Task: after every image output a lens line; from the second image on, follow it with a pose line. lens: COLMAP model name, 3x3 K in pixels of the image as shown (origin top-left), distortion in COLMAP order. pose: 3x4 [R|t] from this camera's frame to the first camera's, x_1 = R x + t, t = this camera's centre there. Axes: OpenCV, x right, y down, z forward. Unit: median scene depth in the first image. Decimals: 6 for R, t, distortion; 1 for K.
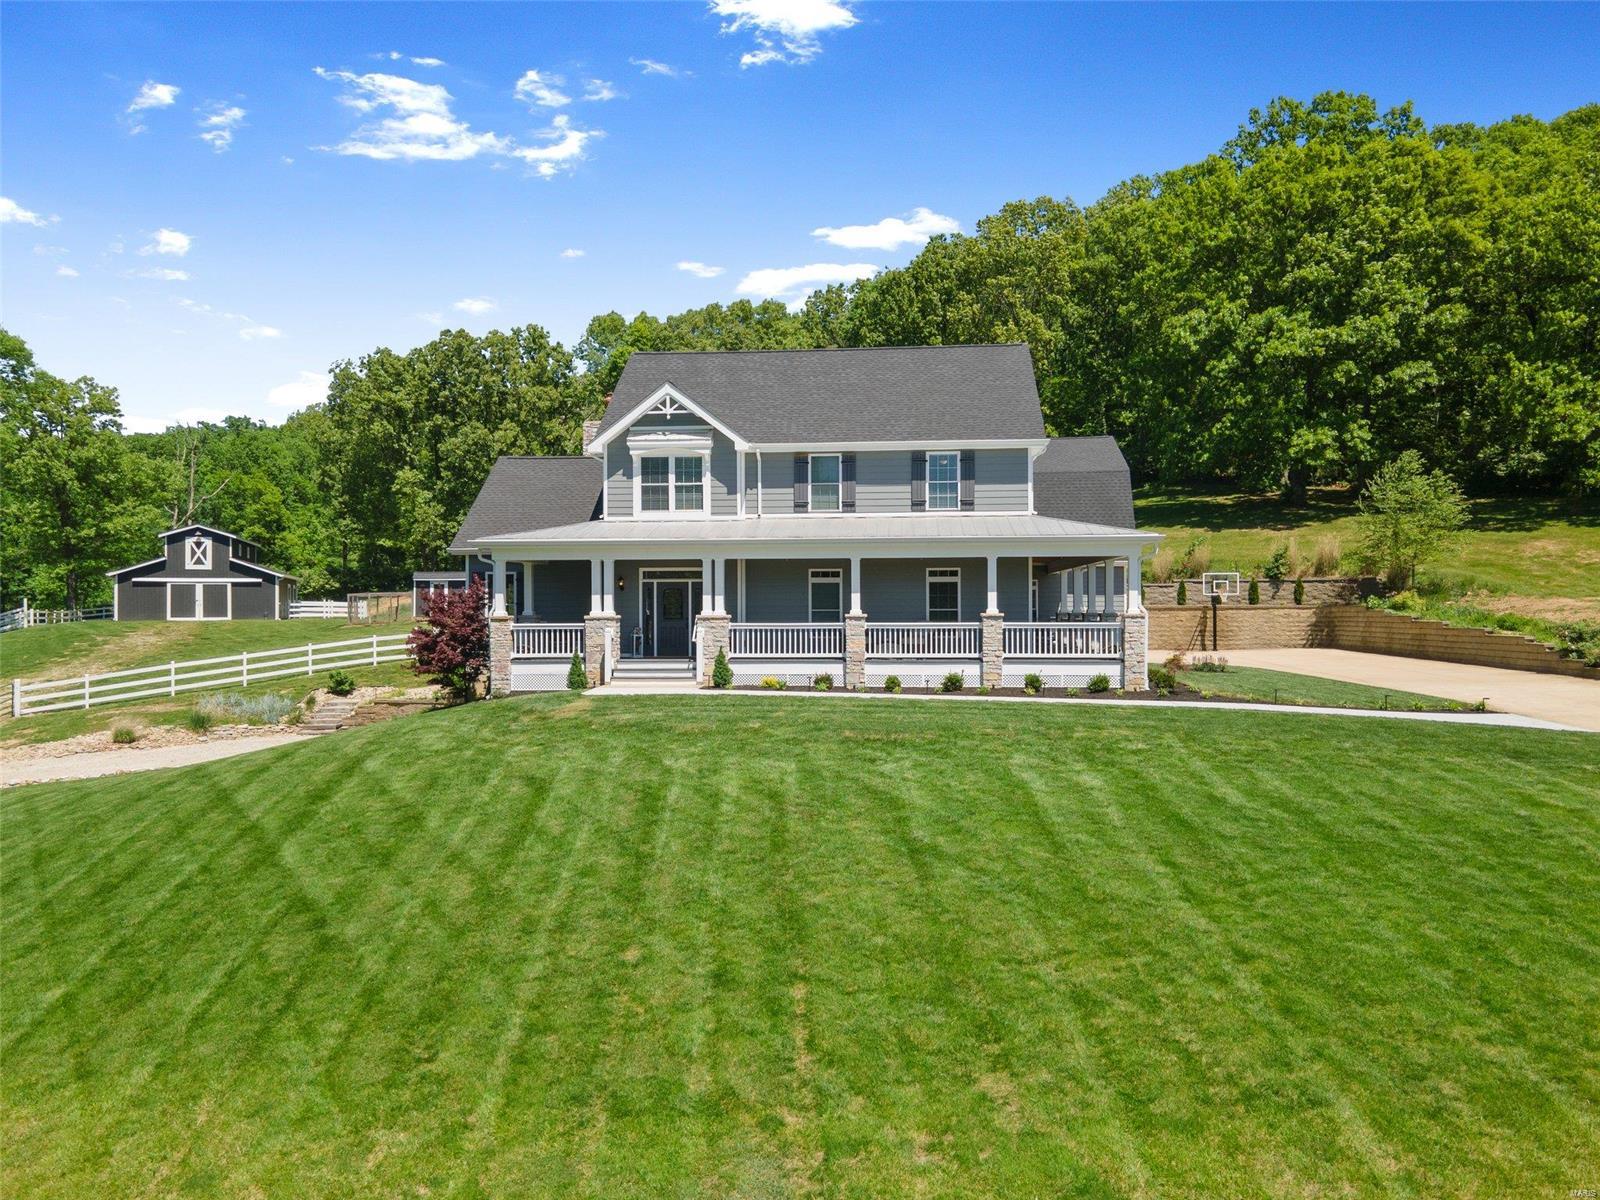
lens RADIAL K [[1174.6, 0, 800.0], [0, 1174.6, 600.0], [0, 0, 1]] dist [0.043807, -0.010808]
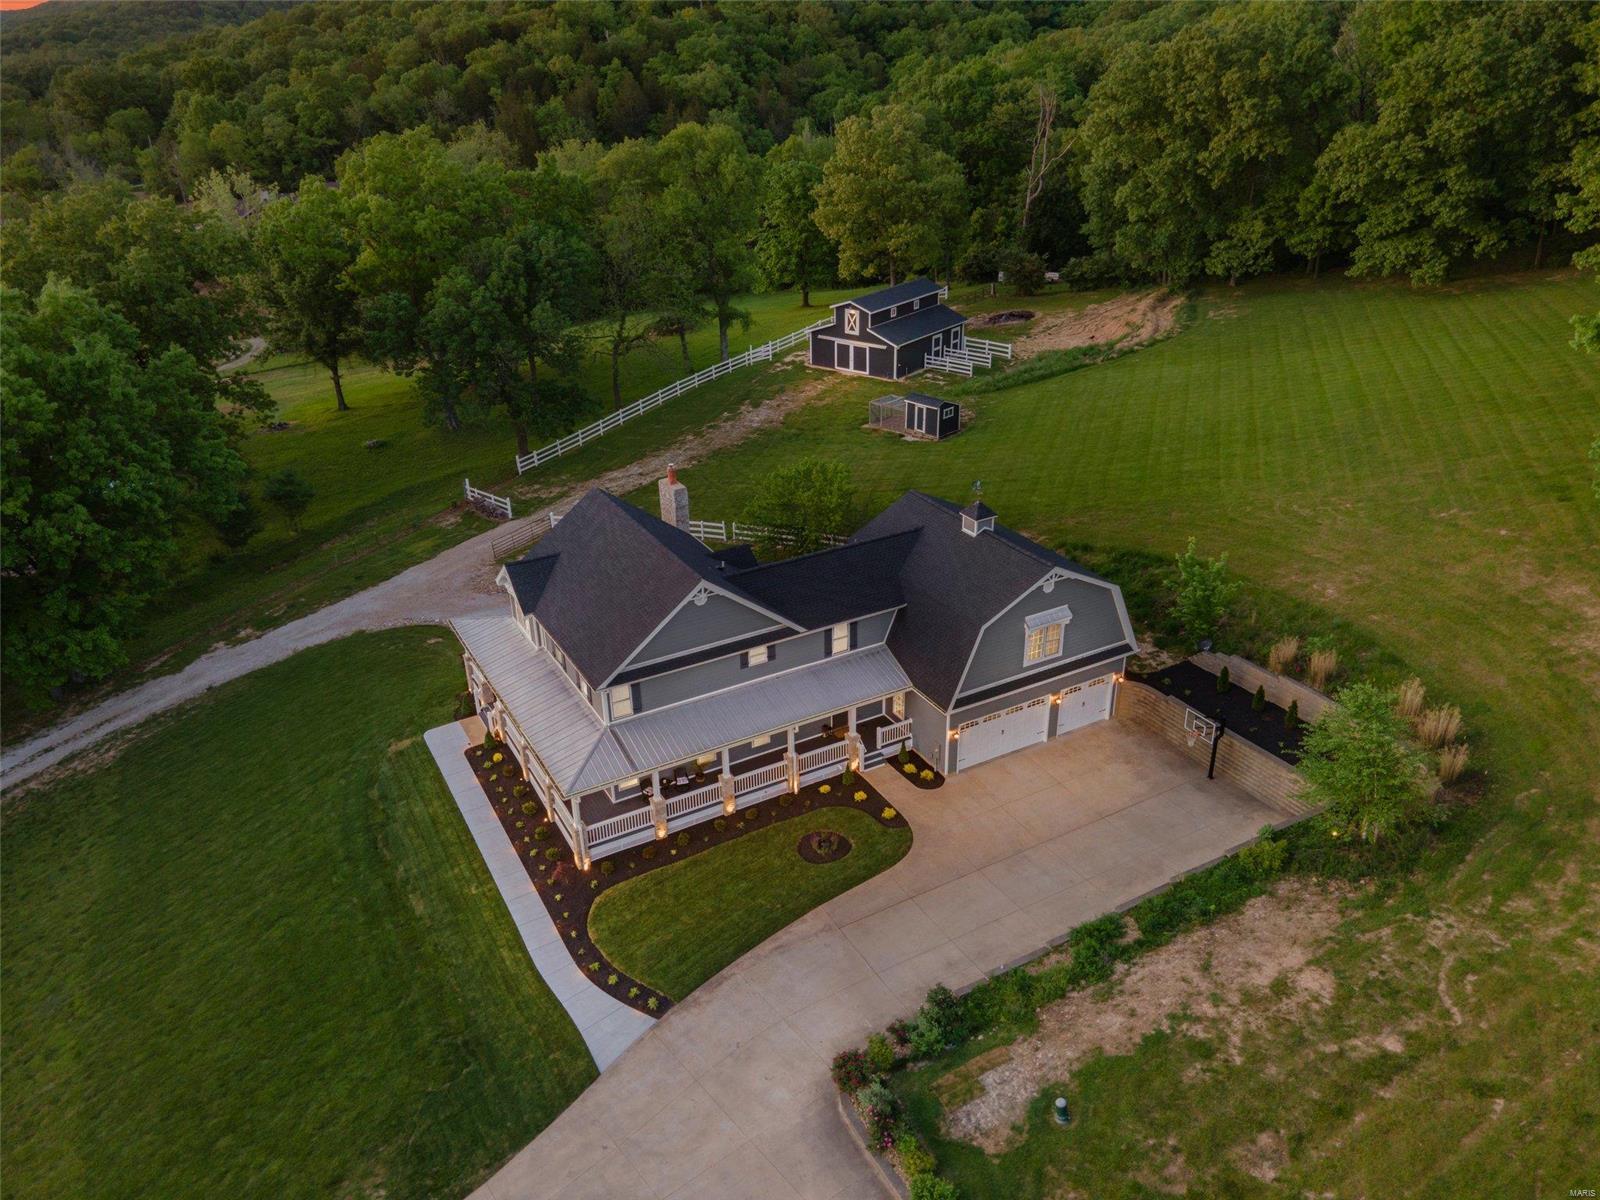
lens RADIAL K [[1165.8, 0, 791.7], [0, 1165.8, 594.0], [0, 0, 1]] dist [0.025581, 0.025500]
pose [[0.560528, 0.354411, -0.748466, 1.102007], [0.027512, 0.895328, 0.444556, -0.699210], [0.827678, -0.269778, 0.492106, 0.403866]]
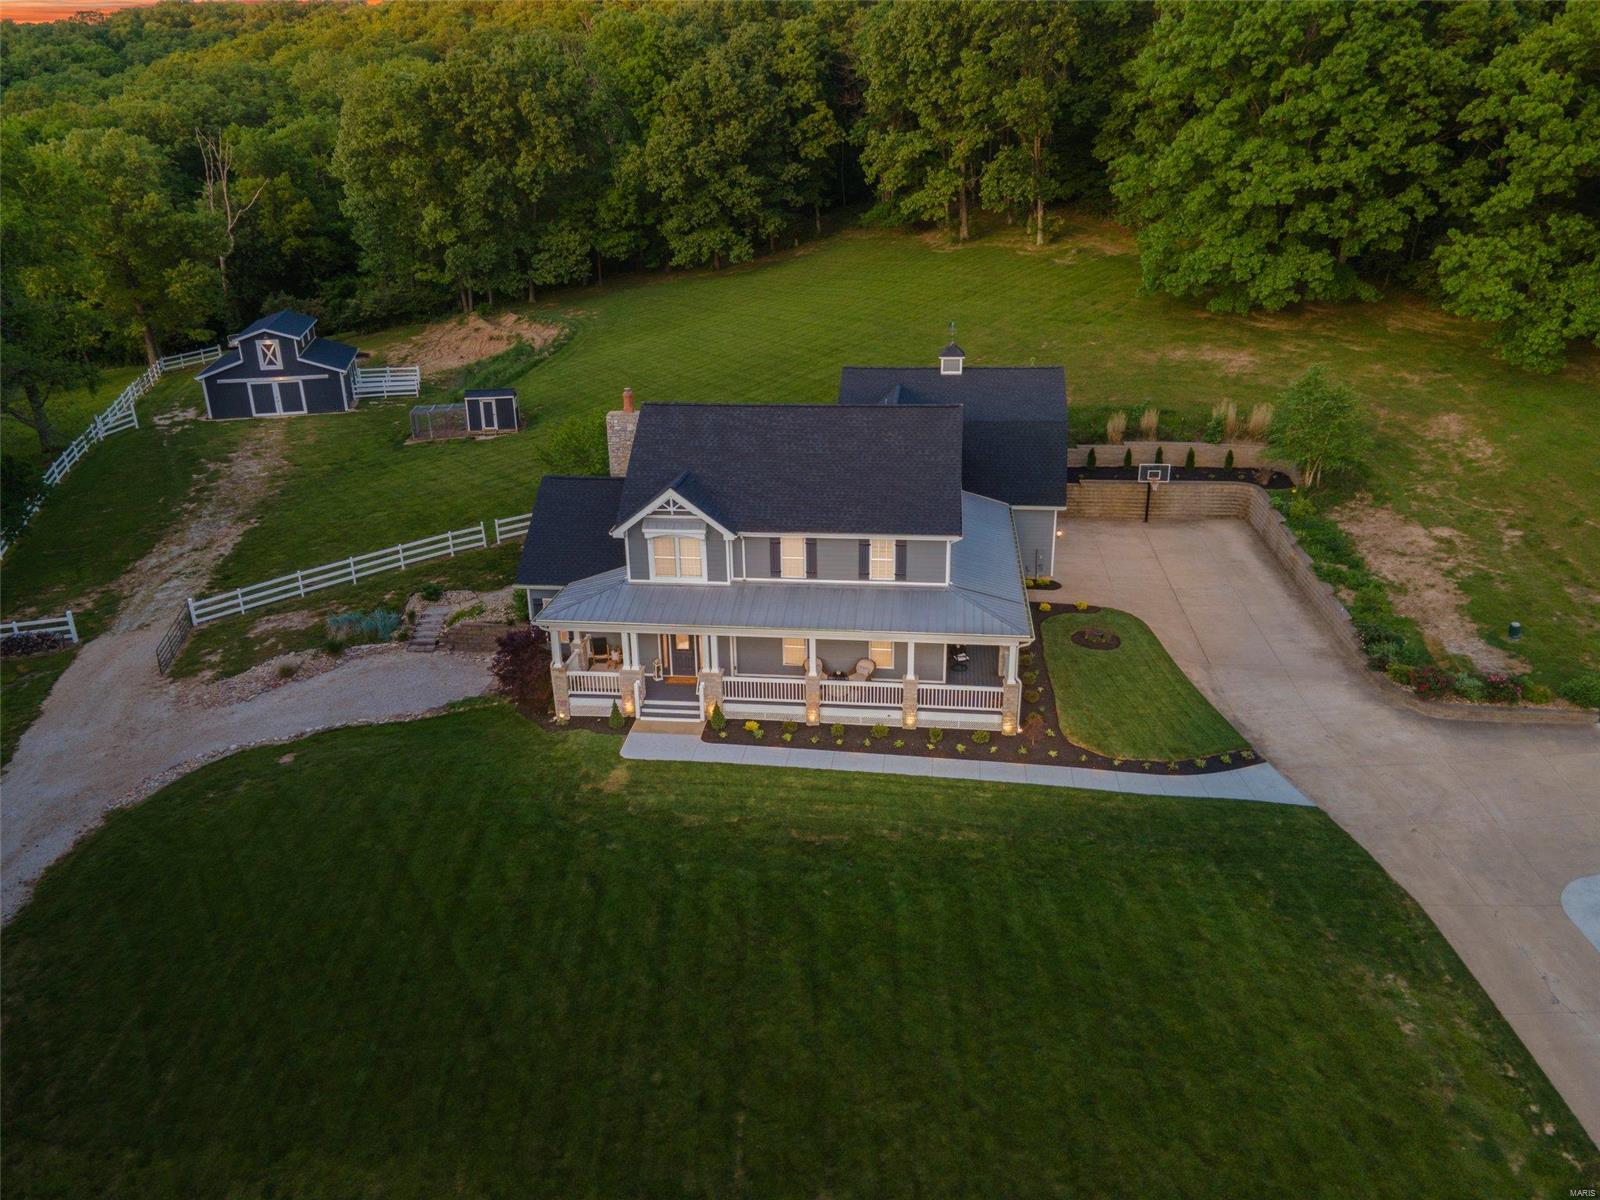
lens RADIAL K [[1165.8, 0, 791.7], [0, 1165.8, 594.0], [0, 0, 1]] dist [0.025581, 0.025500]
pose [[0.999170, -0.000266, -0.040728, 0.058540], [0.014717, 0.934768, 0.354955, -0.421850], [0.037977, -0.355259, 0.933996, -0.185703]]
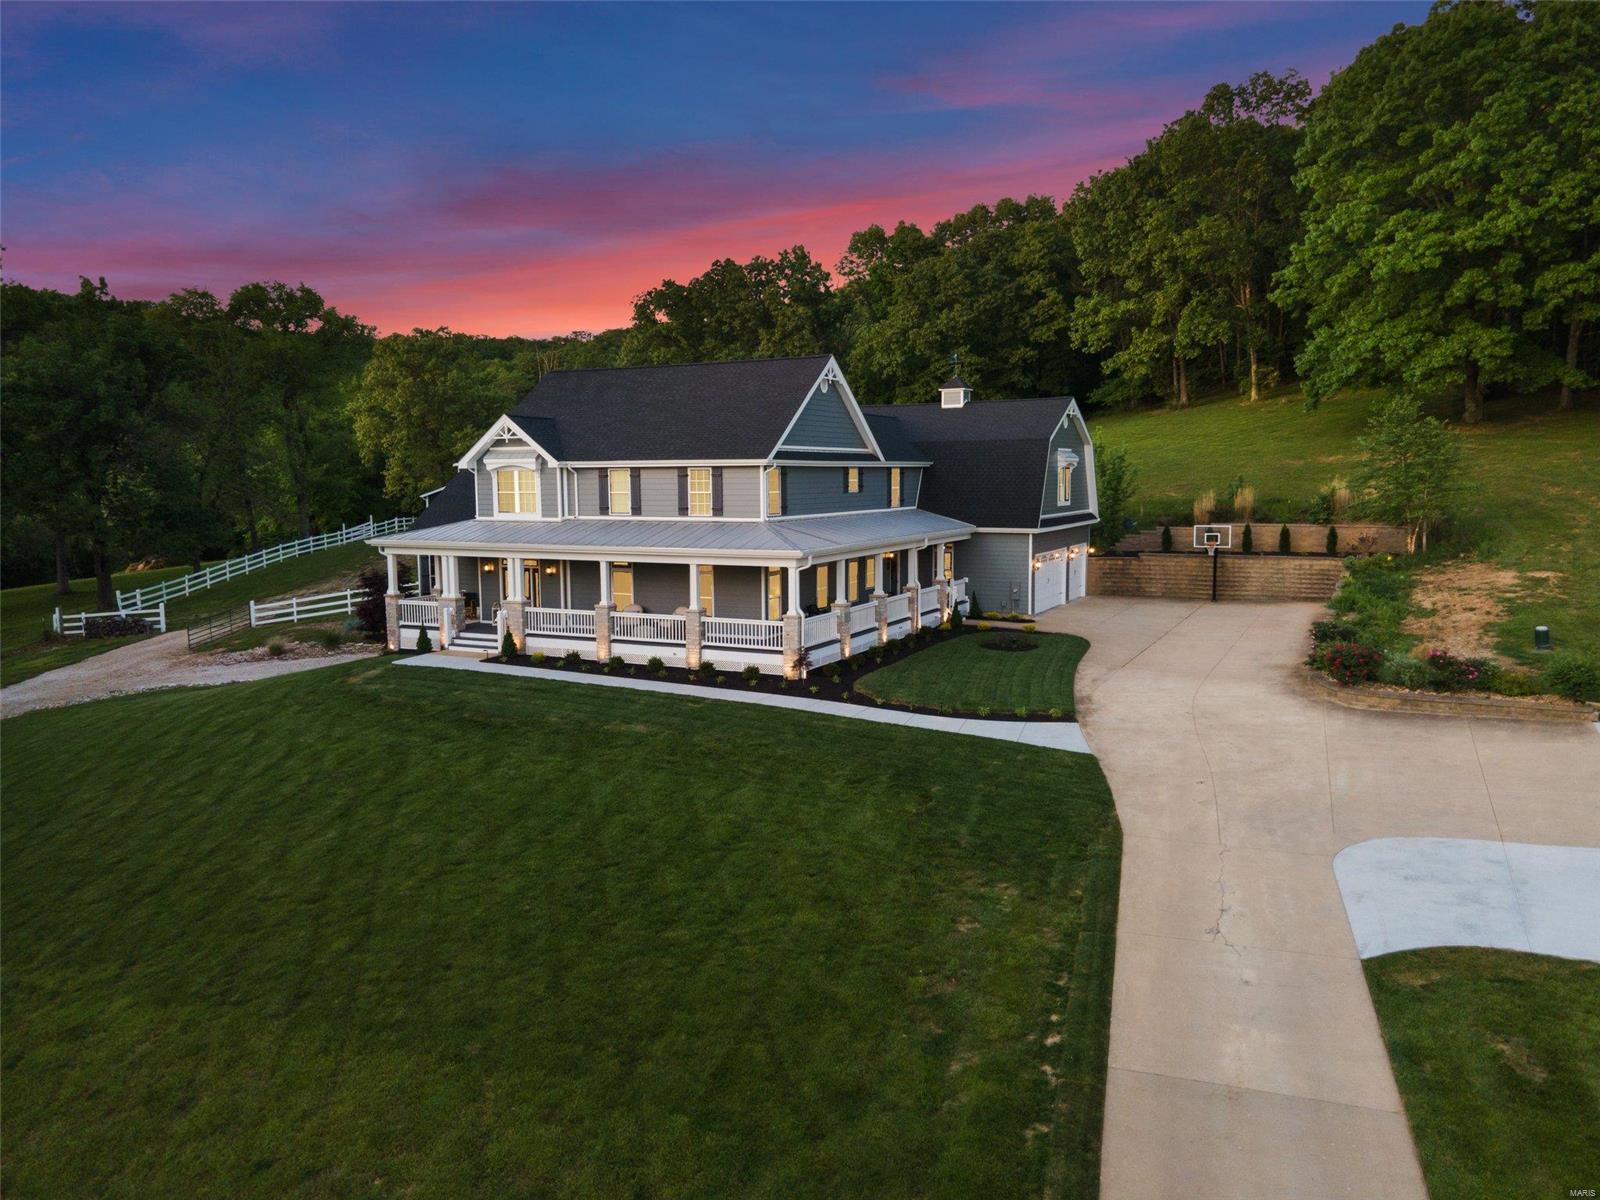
lens RADIAL K [[1165.8, 0, 791.7], [0, 1165.8, 594.0], [0, 0, 1]] dist [0.025581, 0.025500]
pose [[0.926445, 0.033863, -0.374904, 0.529236], [0.008421, 0.993832, 0.110577, -0.102509], [0.376336, -0.105601, 0.920445, -0.062607]]
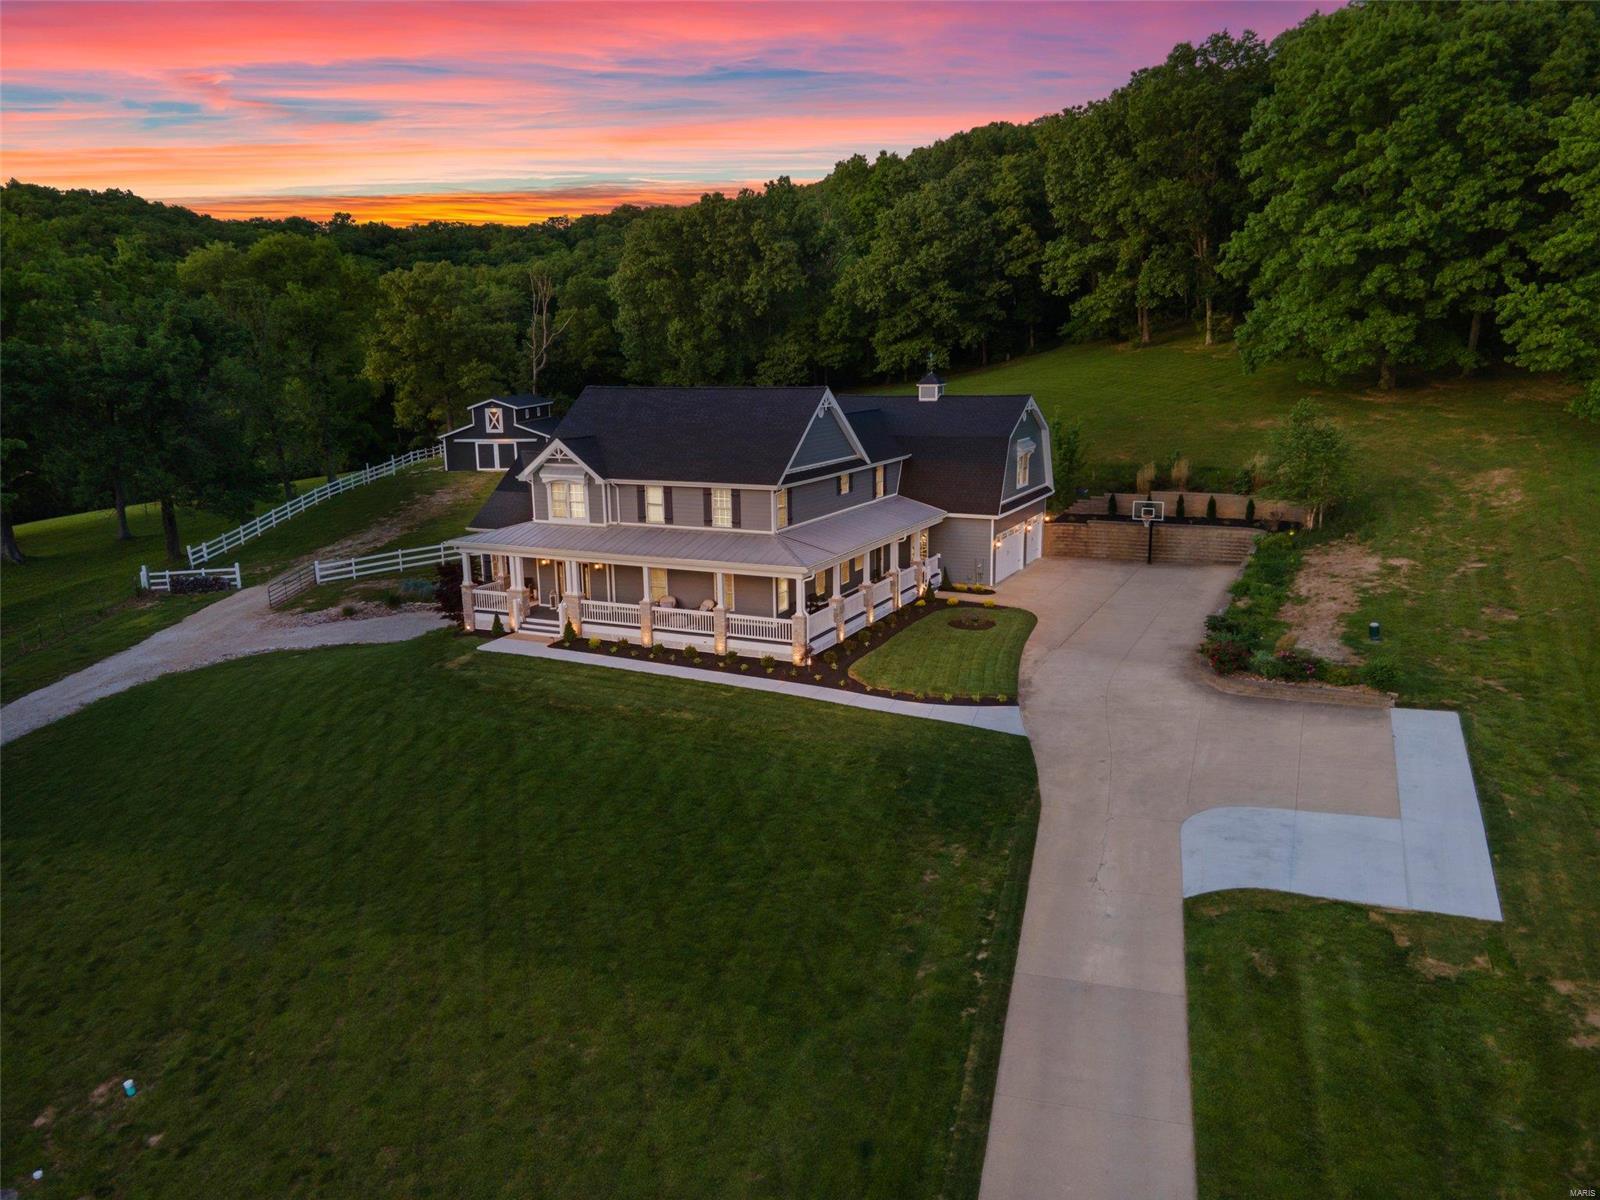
lens RADIAL K [[1165.8, 0, 791.7], [0, 1165.8, 594.0], [0, 0, 1]] dist [0.025581, 0.025500]
pose [[0.932684, 0.062494, -0.355240, 0.588340], [0.015426, 0.977064, 0.212387, -0.244870], [0.360365, -0.203570, 0.910328, -0.267238]]
